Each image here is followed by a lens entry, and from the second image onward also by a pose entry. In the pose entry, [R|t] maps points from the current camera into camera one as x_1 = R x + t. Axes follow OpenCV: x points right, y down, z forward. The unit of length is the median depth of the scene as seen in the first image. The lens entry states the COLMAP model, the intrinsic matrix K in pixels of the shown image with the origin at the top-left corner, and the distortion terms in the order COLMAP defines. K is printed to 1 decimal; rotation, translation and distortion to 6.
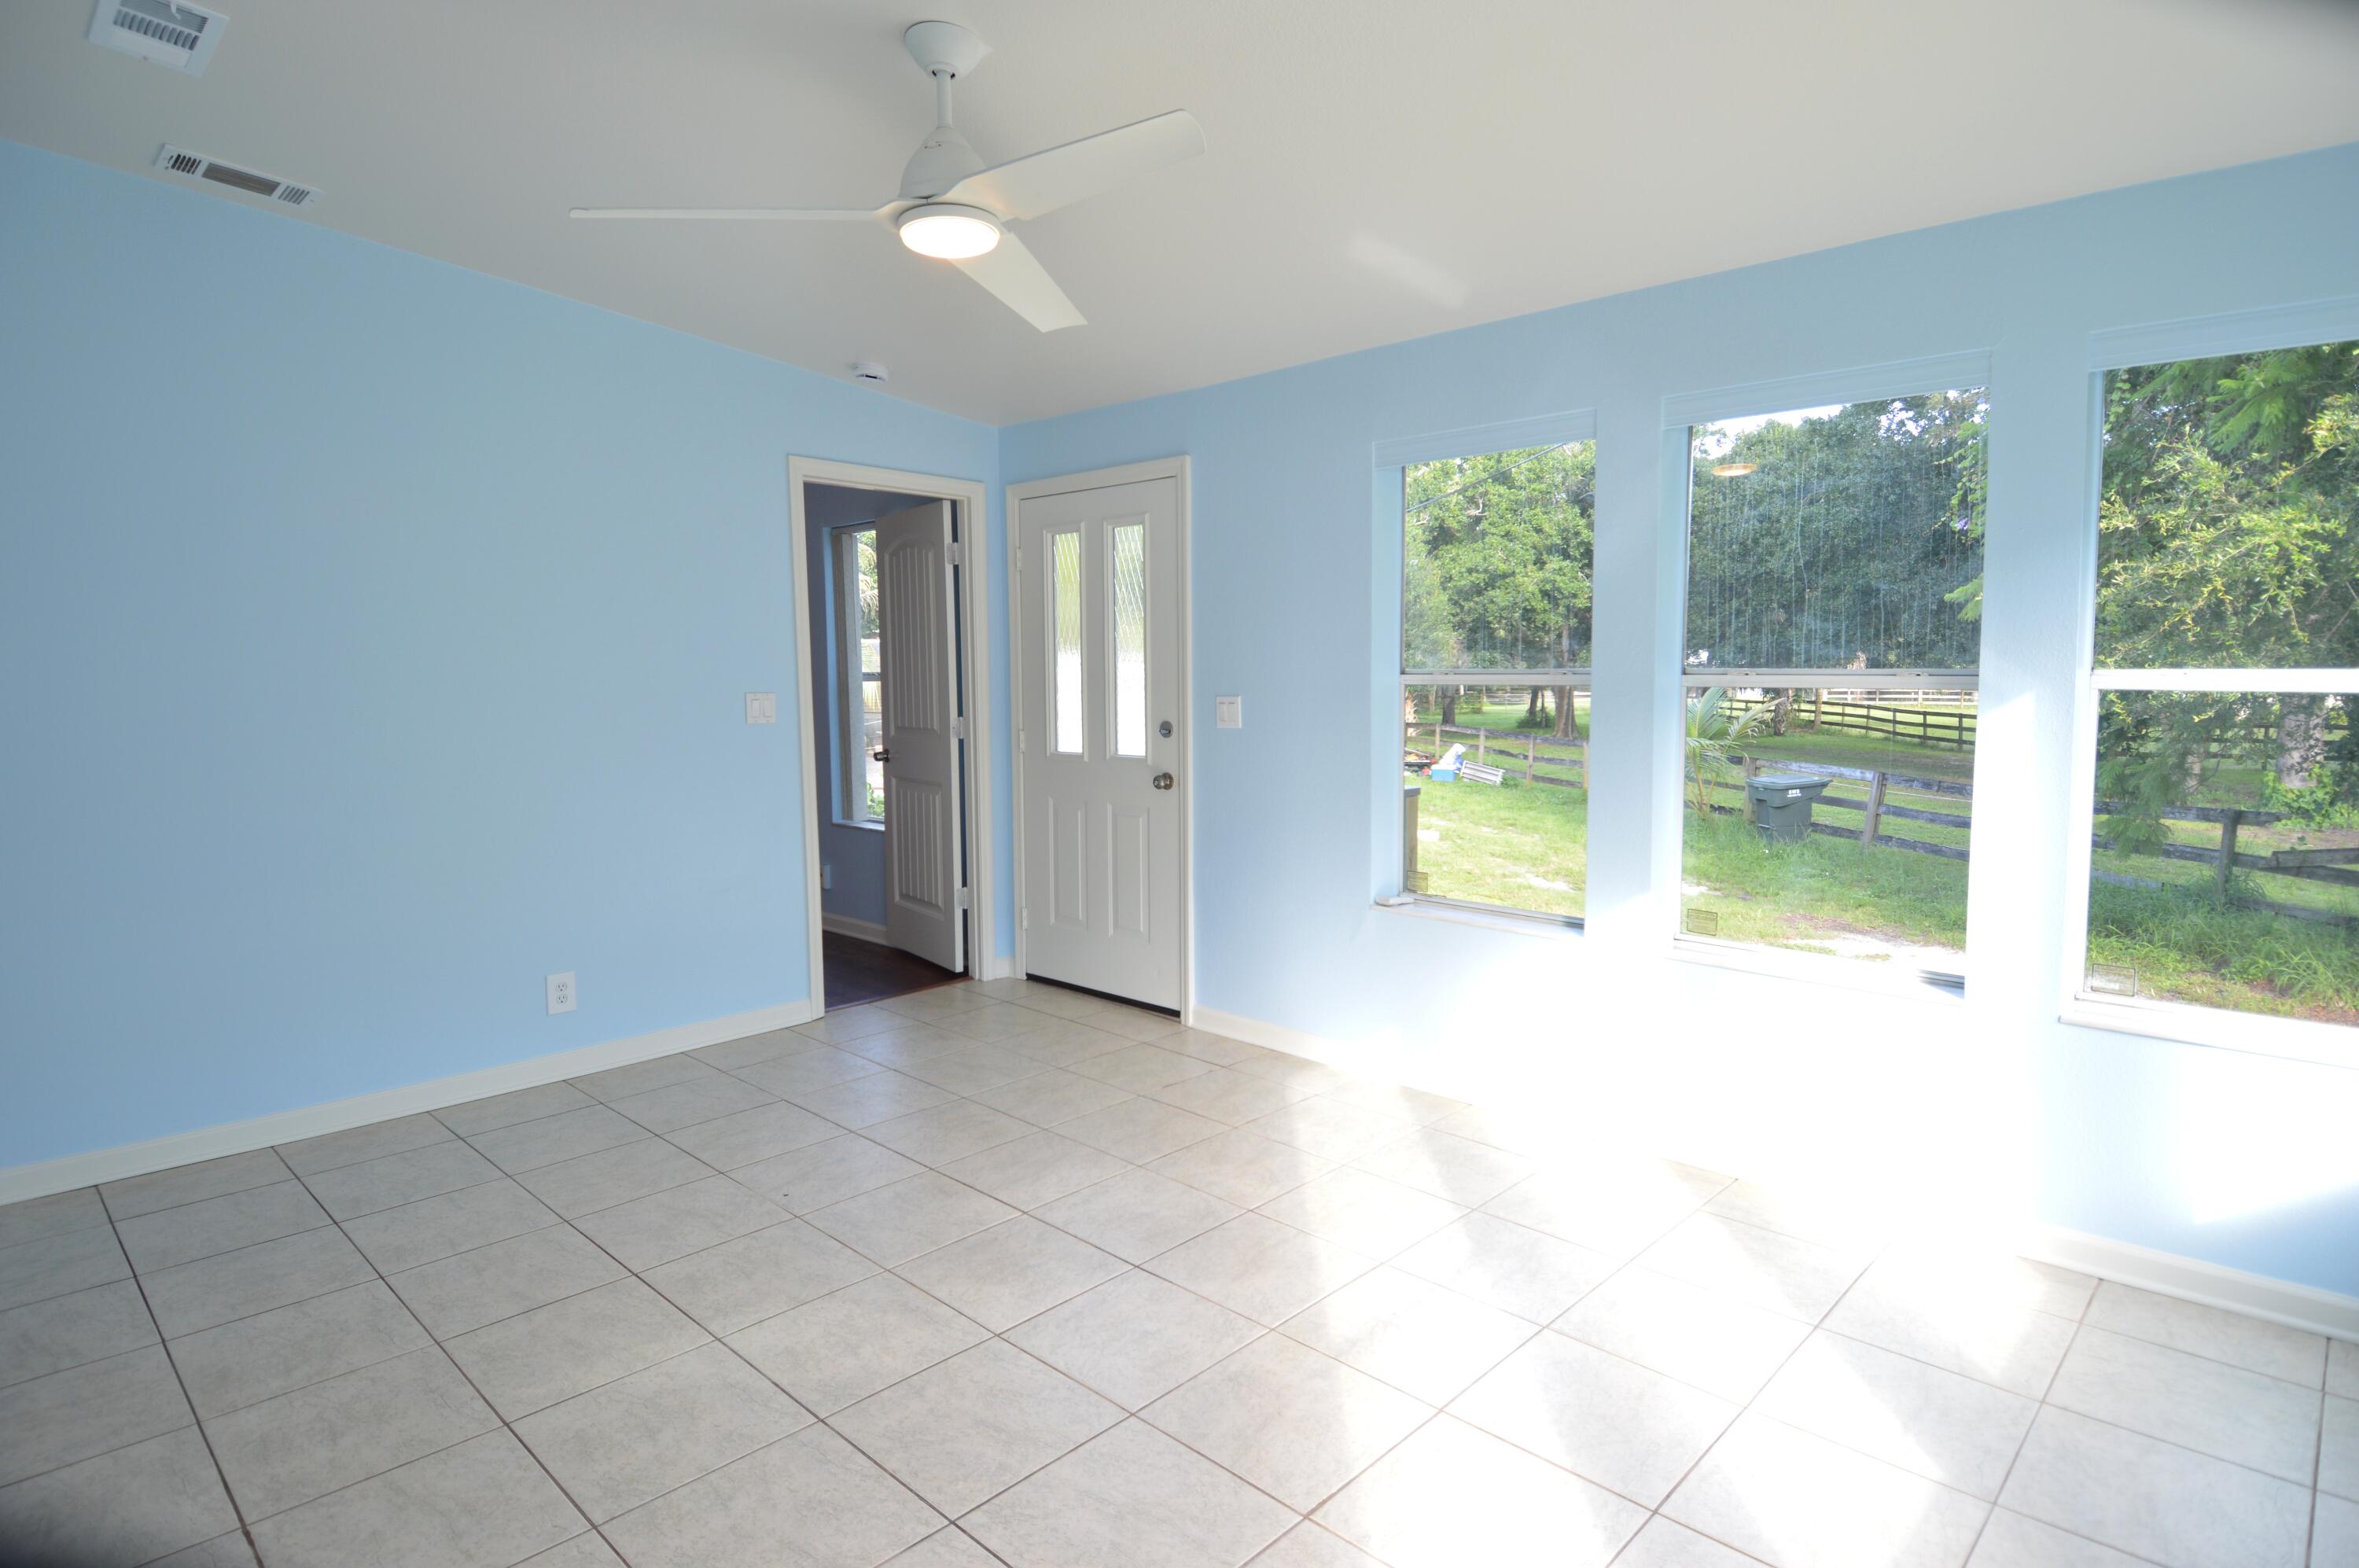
lens RADIAL K [[1242.3, 0, 1194.3], [0, 1242.3, 773.8], [0, 0, 1]] dist [0.028298, -0.035997]
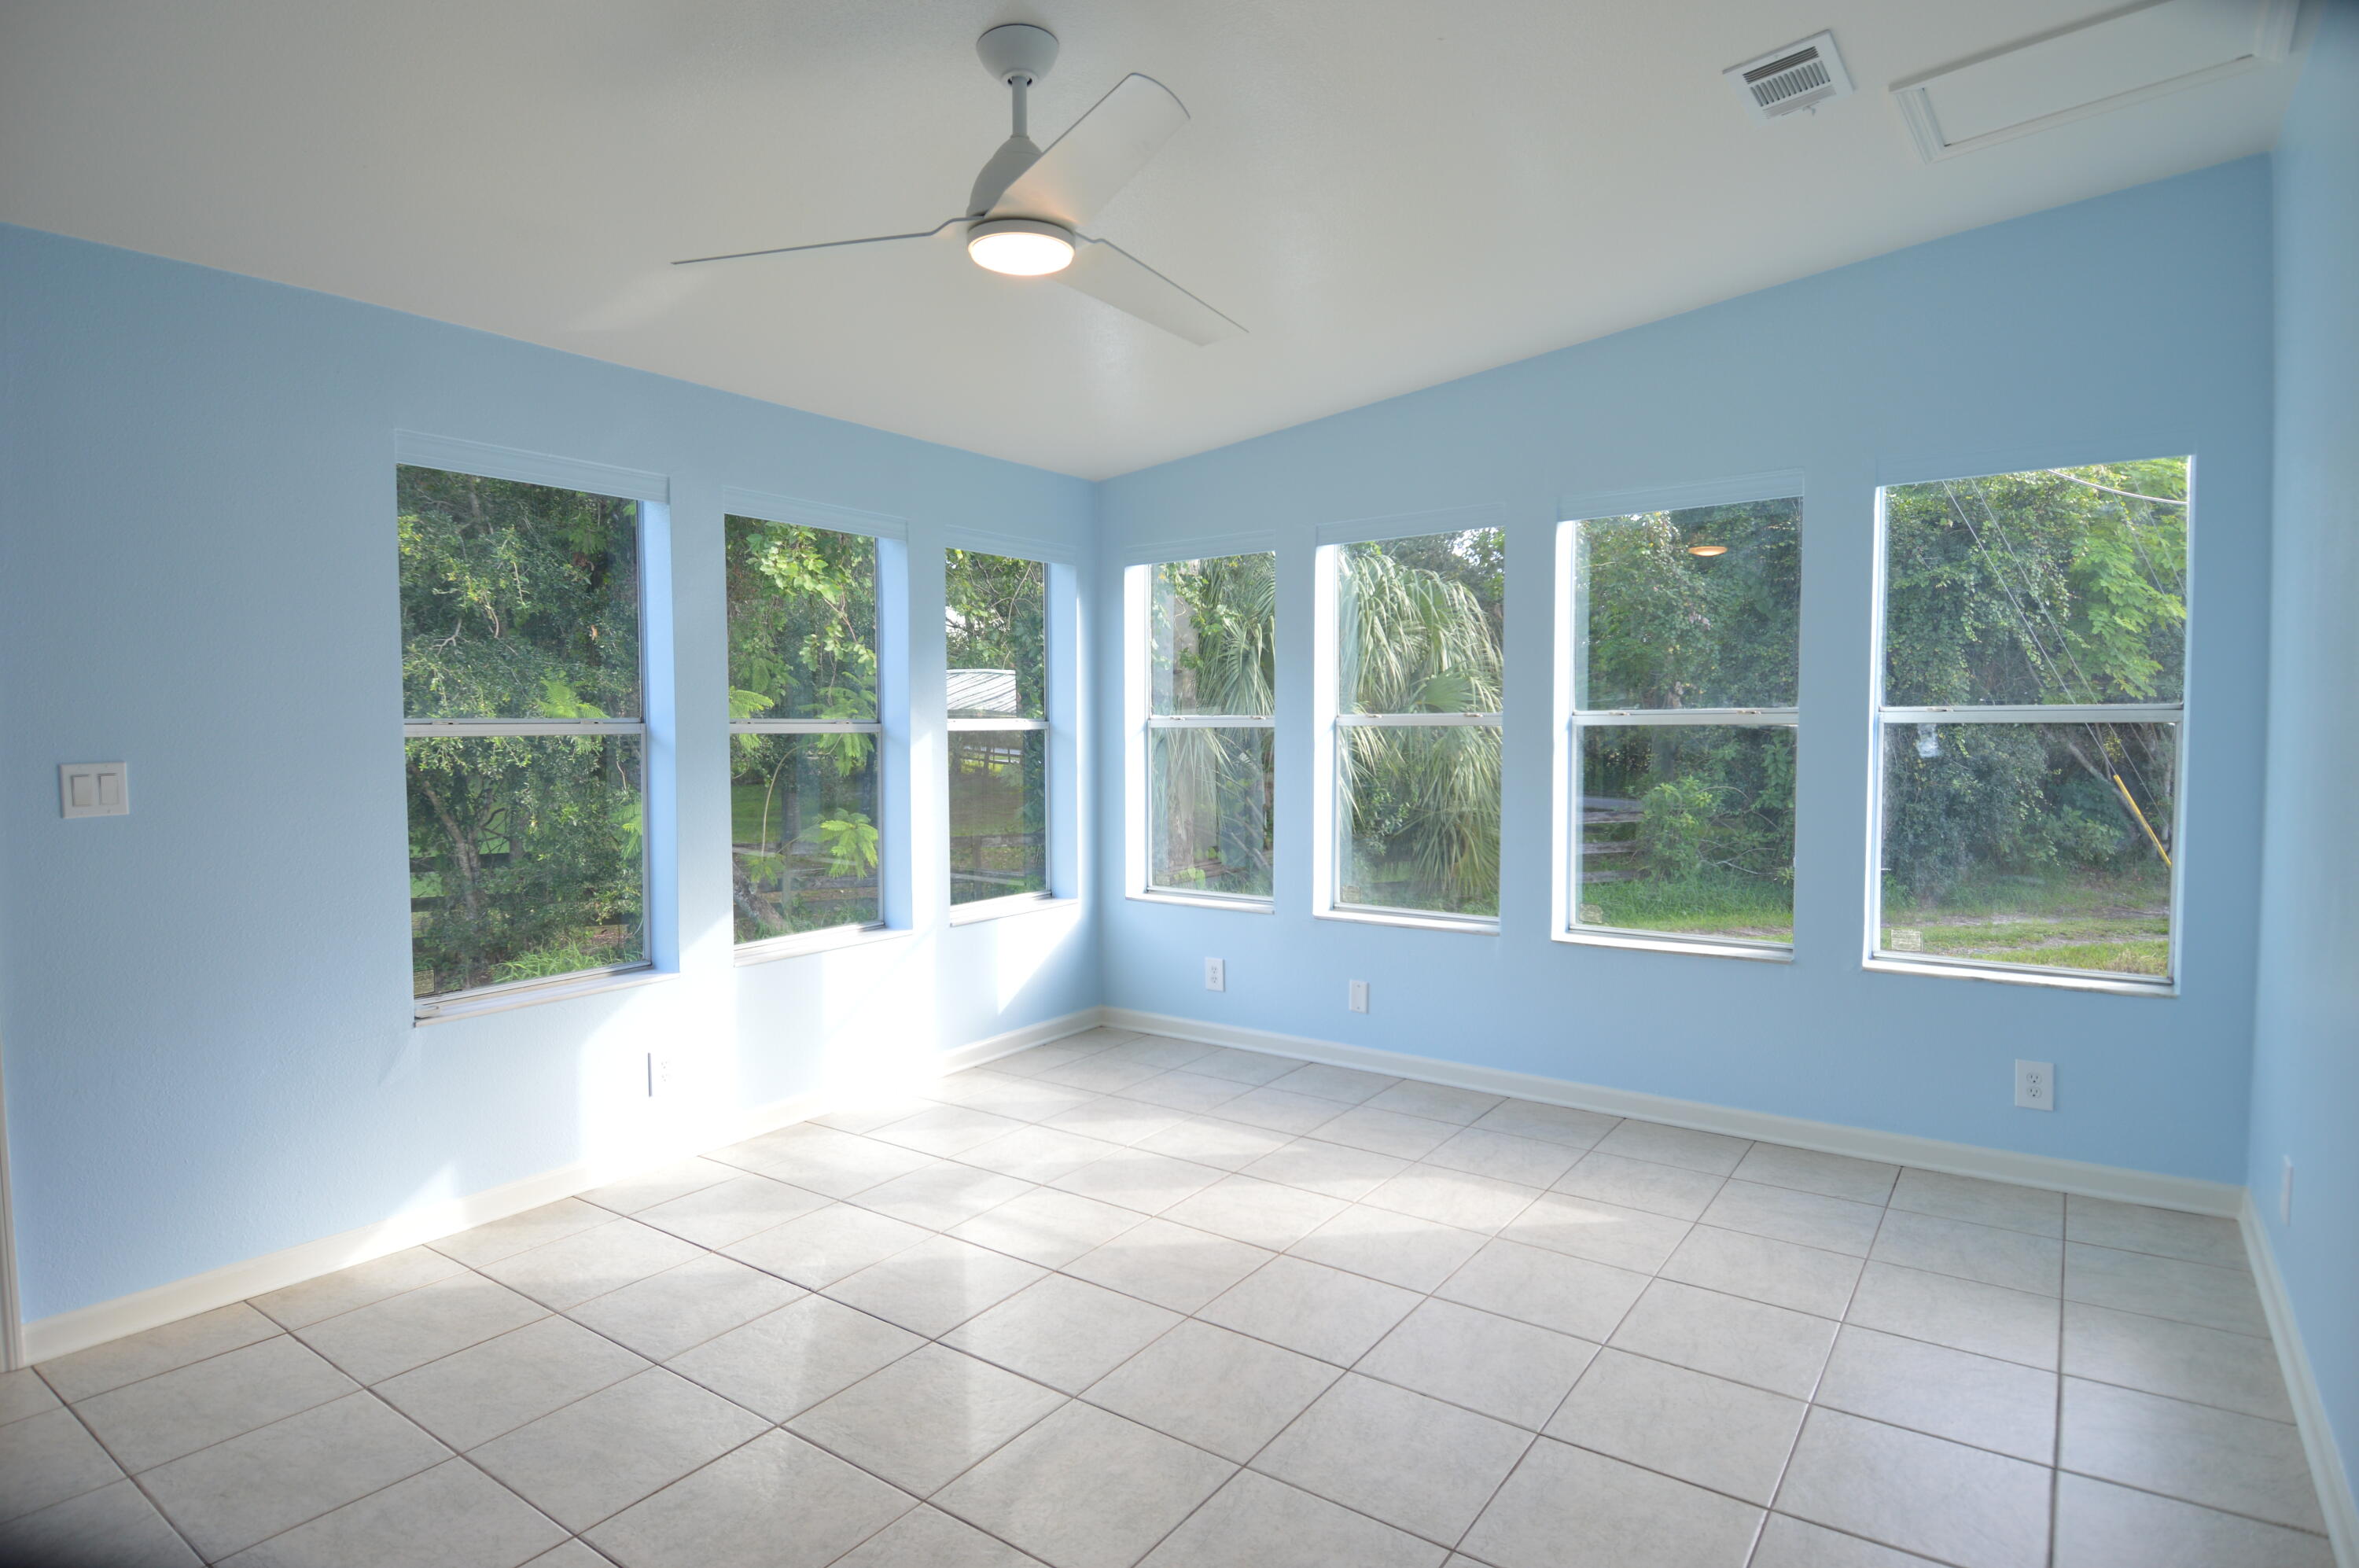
lens RADIAL K [[1242.3, 0, 1176.7], [0, 1242.3, 771.9], [0, 0, 1]] dist [0.028298, -0.035997]
pose [[-0.130165, -0.044540, 0.990491, -1.116659], [0.087852, 0.994543, 0.056267, -0.083429], [-0.987593, 0.094341, -0.125542, 1.002969]]
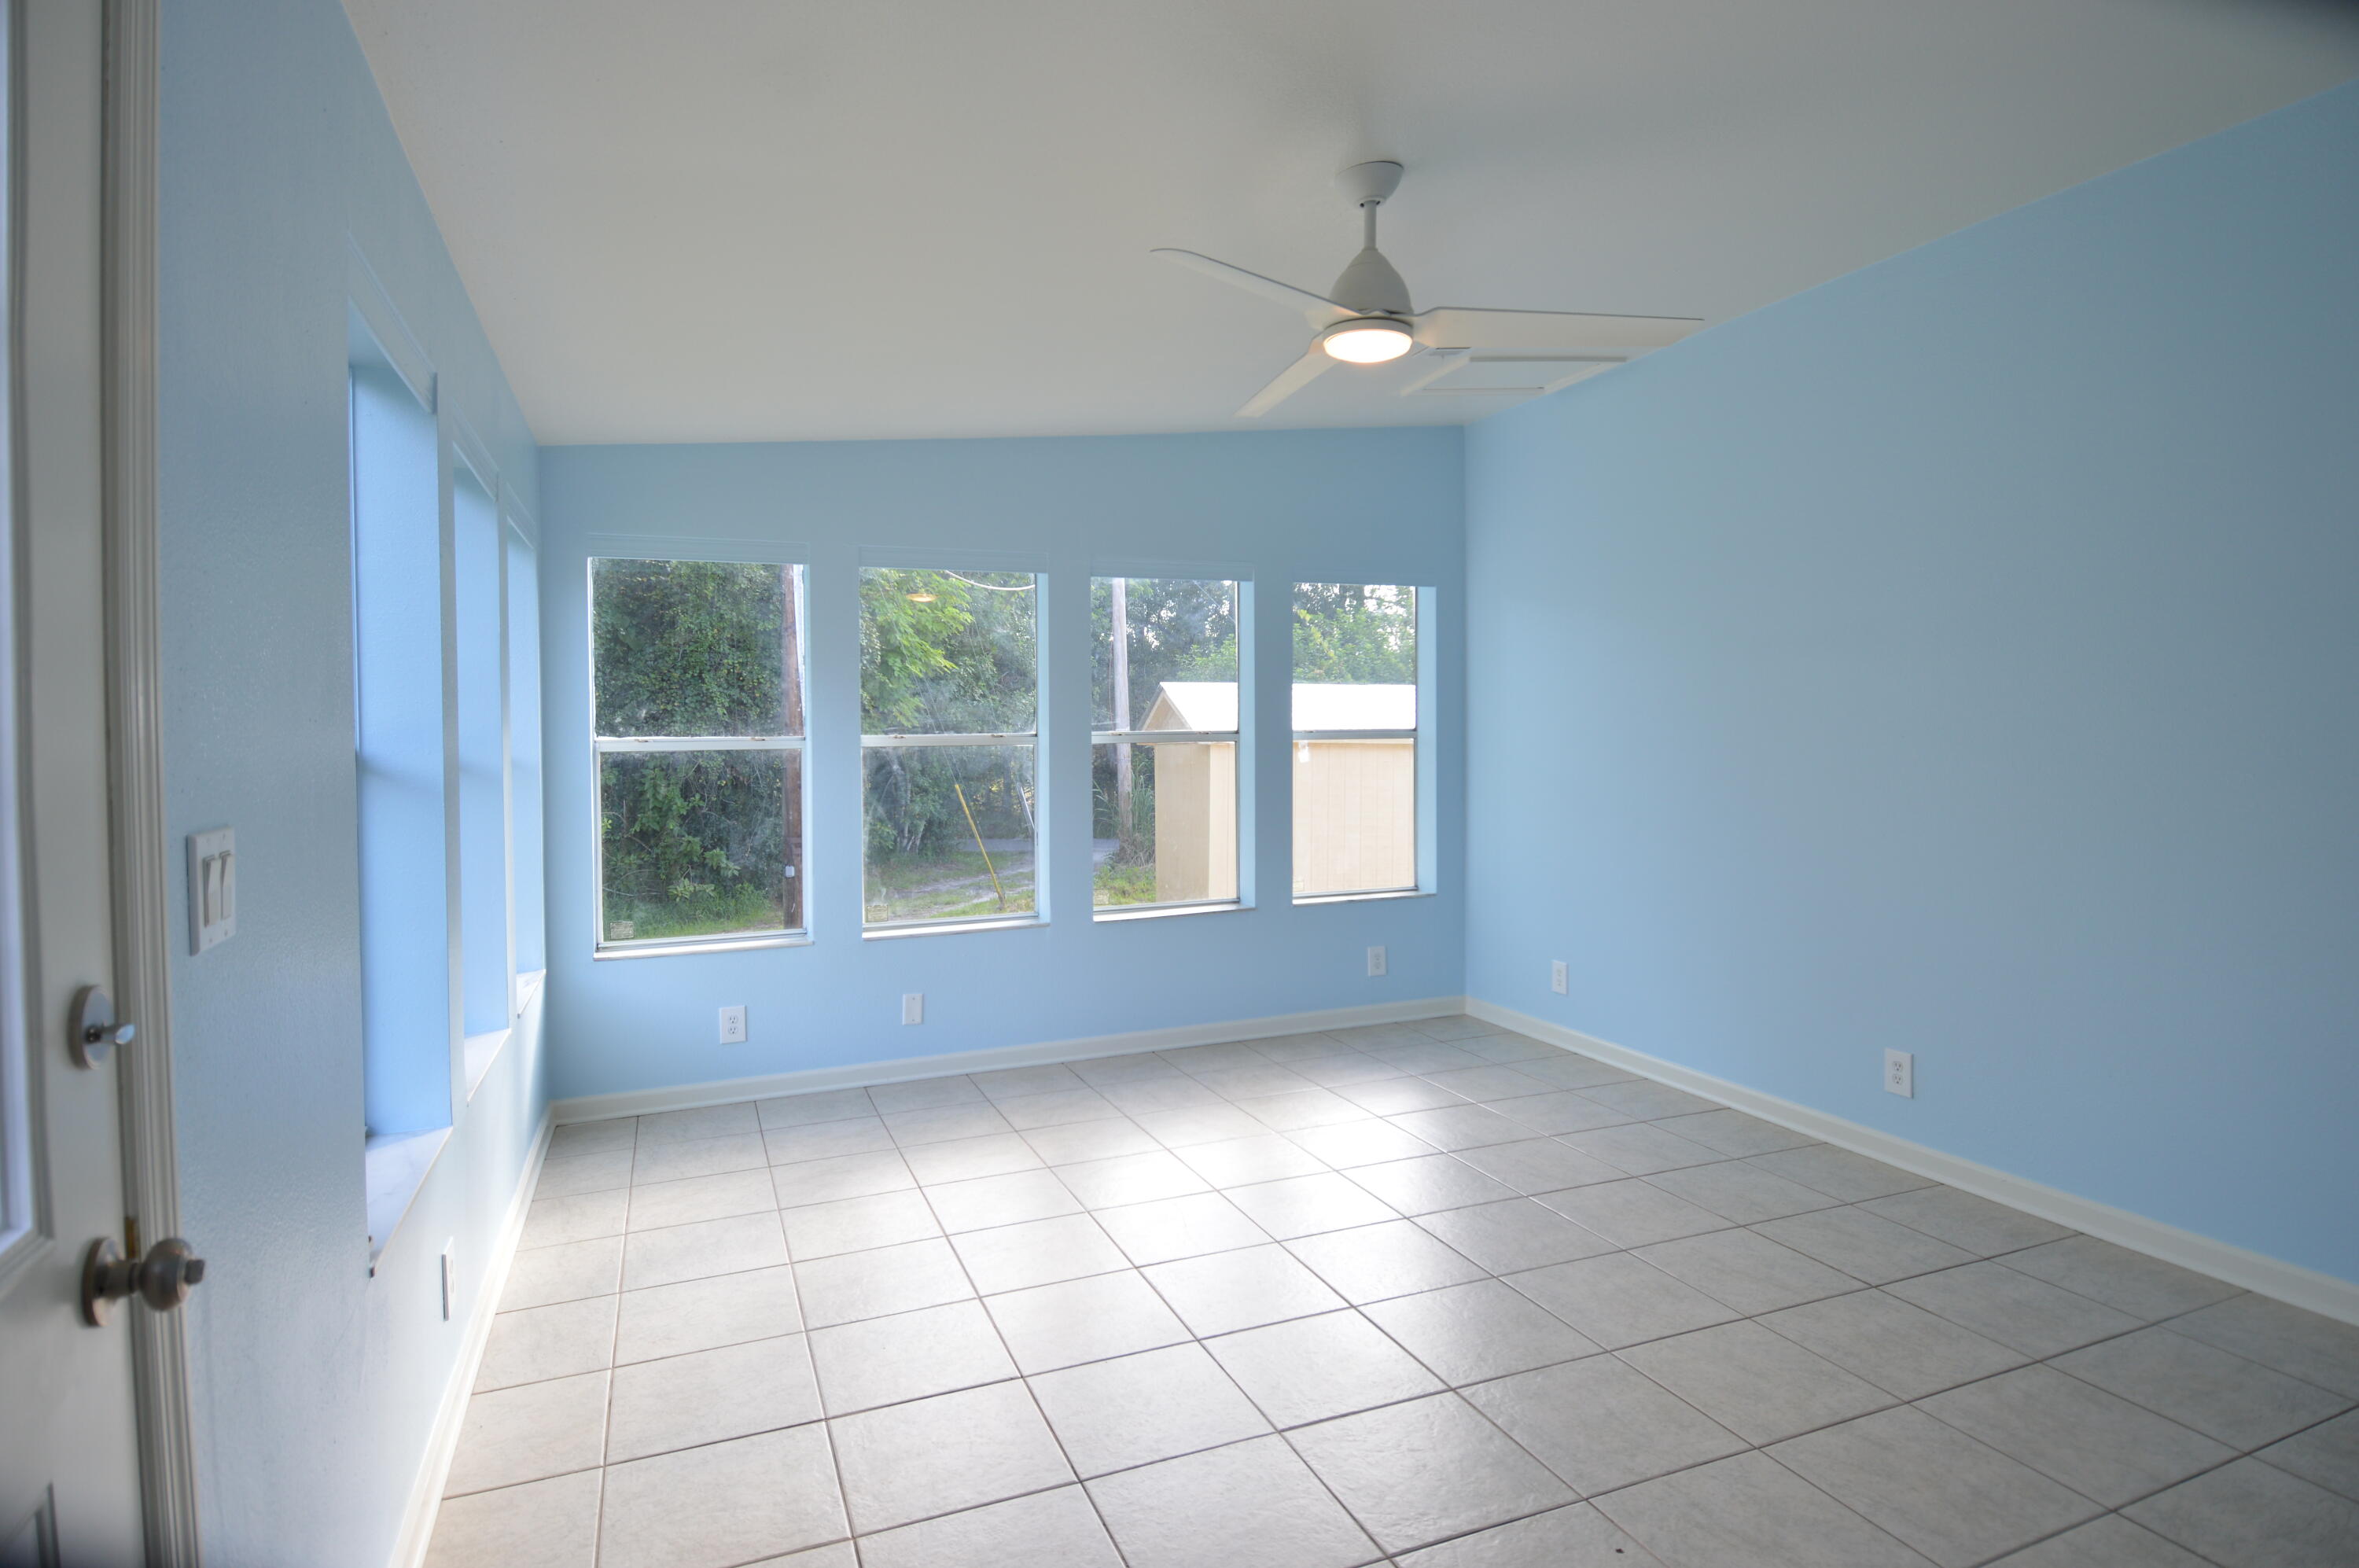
lens RADIAL K [[1242.3, 0, 1172.9], [0, 1242.3, 789.1], [0, 0, 1]] dist [0.028298, -0.035997]
pose [[-0.905289, -0.007360, 0.424733, -0.492652], [0.048184, 0.991618, 0.119883, -0.167183], [-0.422055, 0.128994, -0.897346, 2.043809]]
